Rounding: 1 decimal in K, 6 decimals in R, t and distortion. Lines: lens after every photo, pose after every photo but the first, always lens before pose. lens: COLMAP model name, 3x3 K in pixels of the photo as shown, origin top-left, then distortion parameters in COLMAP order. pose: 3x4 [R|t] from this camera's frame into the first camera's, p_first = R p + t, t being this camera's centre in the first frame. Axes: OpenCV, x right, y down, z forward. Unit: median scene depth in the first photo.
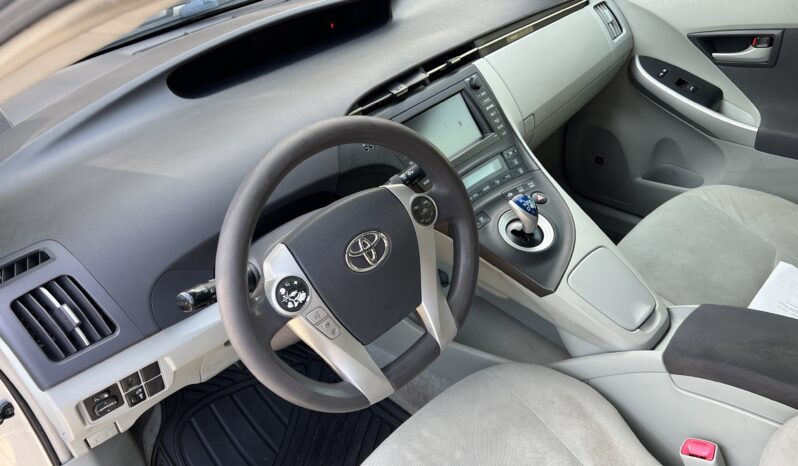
lens RADIAL K [[644.4, 0, 399.9], [0, 644.4, 231.2], [0, 0, 1]] dist [0.038741, -0.029335]
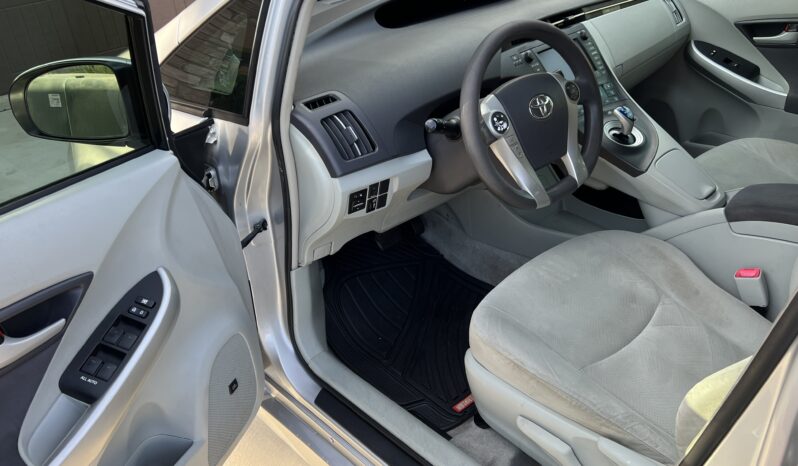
lens RADIAL K [[644.4, 0, 395.5], [0, 644.4, 233.6], [0, 0, 1]] dist [0.038741, -0.029335]
pose [[0.997983, 0.062302, -0.012158, -0.244263], [-0.062921, 0.996225, -0.059801, 0.302740], [0.008386, 0.060445, 0.998136, -0.357304]]
